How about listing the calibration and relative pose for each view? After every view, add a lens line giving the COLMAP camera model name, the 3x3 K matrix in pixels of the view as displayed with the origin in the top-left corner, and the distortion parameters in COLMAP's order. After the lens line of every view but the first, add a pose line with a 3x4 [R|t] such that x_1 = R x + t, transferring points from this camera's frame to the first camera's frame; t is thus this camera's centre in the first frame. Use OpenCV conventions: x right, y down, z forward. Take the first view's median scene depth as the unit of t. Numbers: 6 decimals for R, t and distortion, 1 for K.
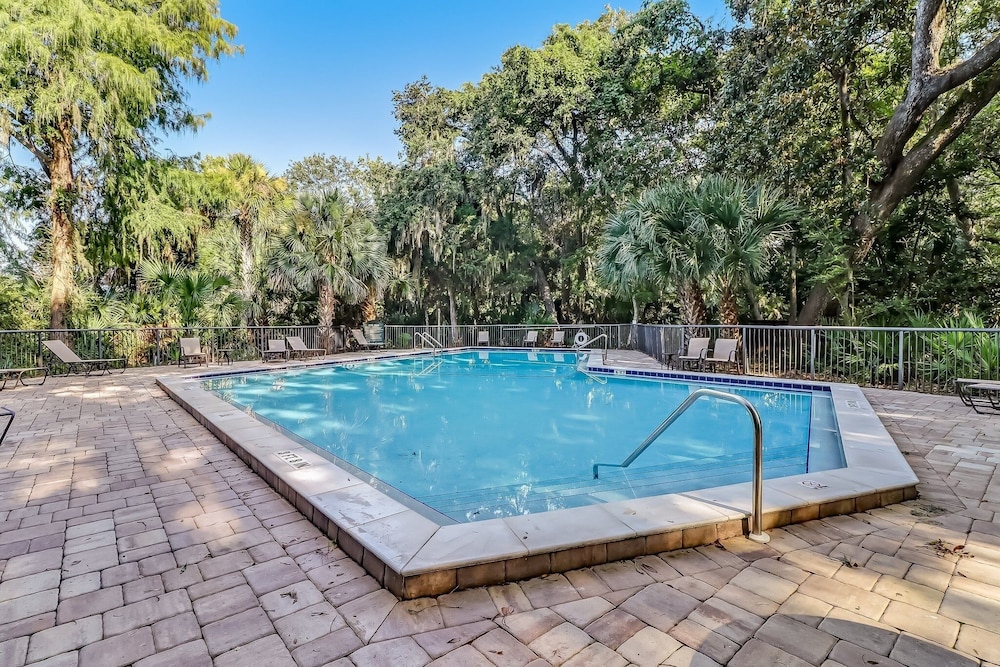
lens RADIAL K [[478.7, 0, 500.0], [0, 478.7, 333.5], [0, 0, 1]] dist [-0.001927, -0.012848]
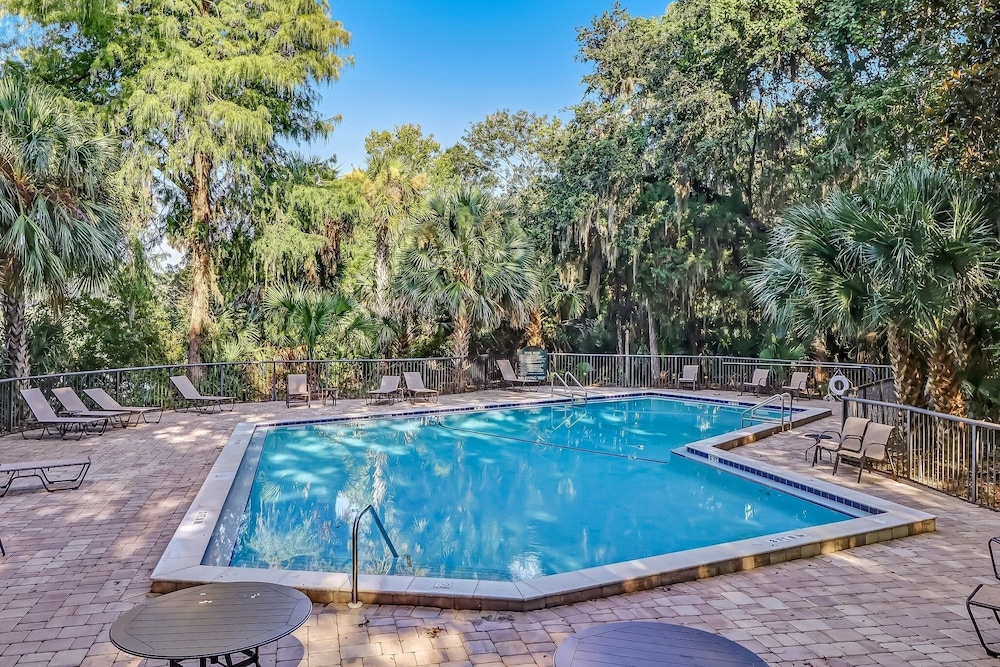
lens RADIAL K [[793.7, 0, 499.9], [0, 793.7, 298.9], [0, 0, 1]] dist [-0.009623, -0.010382]
pose [[0.893070, 0.005504, -0.449885, 0.309525], [-0.023169, 0.999161, -0.033770, -0.073188], [0.449322, 0.040582, 0.892448, -0.164609]]
